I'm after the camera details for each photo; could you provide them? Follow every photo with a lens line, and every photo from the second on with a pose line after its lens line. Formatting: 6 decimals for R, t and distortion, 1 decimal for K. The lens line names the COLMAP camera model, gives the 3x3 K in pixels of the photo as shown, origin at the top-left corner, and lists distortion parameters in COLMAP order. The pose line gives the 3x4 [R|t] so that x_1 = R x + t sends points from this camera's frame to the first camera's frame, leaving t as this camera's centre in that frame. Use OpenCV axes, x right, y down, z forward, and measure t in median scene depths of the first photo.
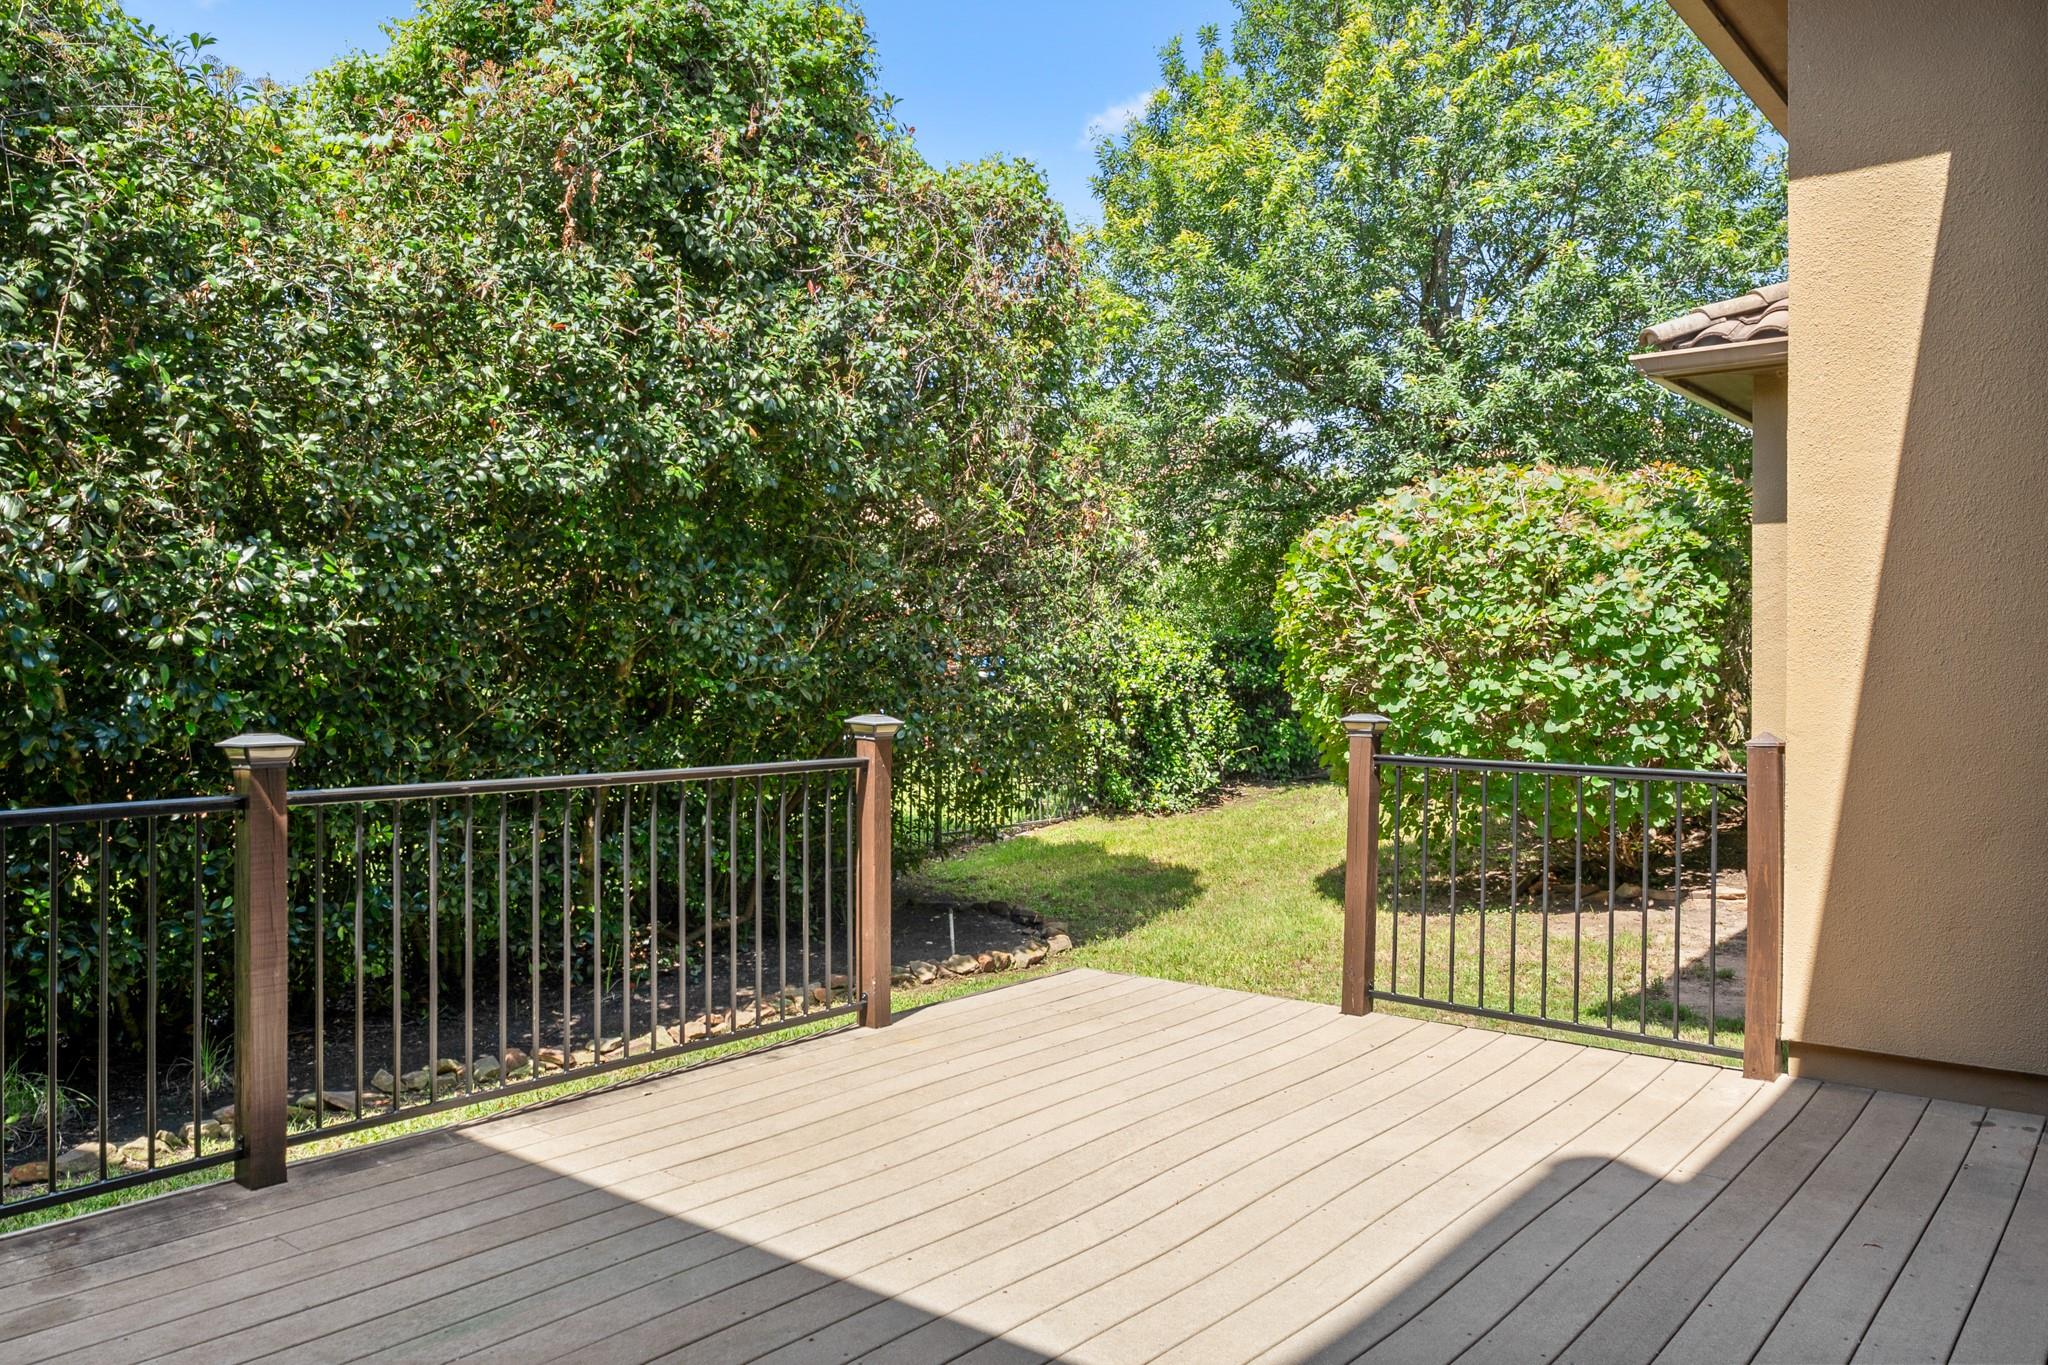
lens RADIAL K [[1506.7, 0, 1023.6], [0, 1506.7, 655.0], [0, 0, 1]] dist [-0.008395, -0.005984]
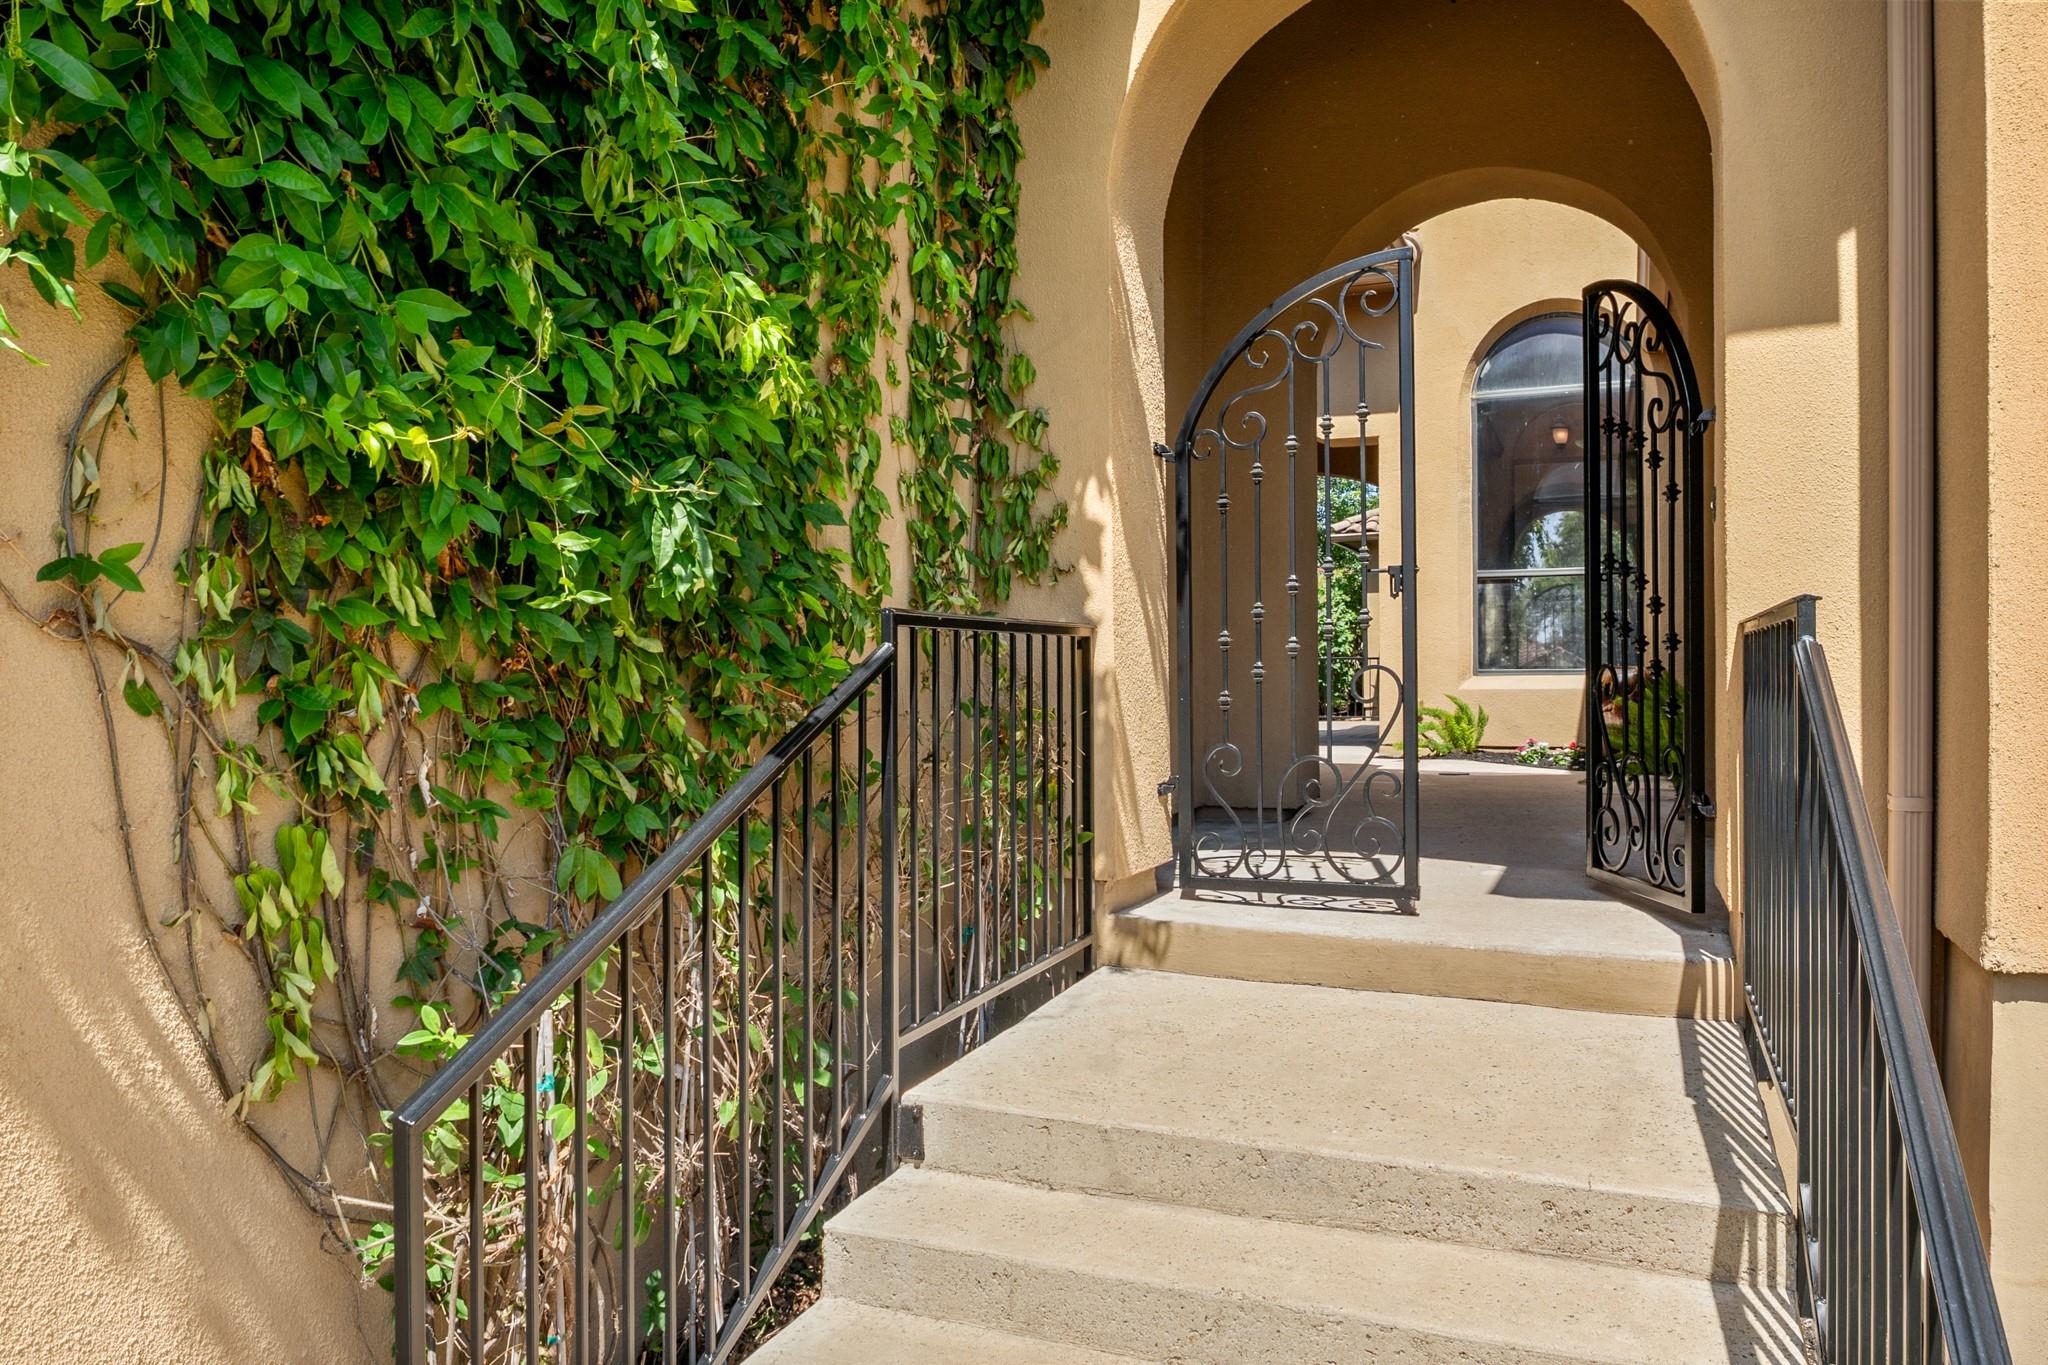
lens RADIAL K [[1404.1, 0, 1024.0], [0, 1404.1, 682.5], [0, 0, 1]] dist [0.001306, 0.000136]
pose [[0.963259, -0.016821, 0.268046, -0.930640], [0.014201, 0.999831, 0.011709, 0.049000], [-0.268197, -0.007473, 0.963335, -1.530917]]
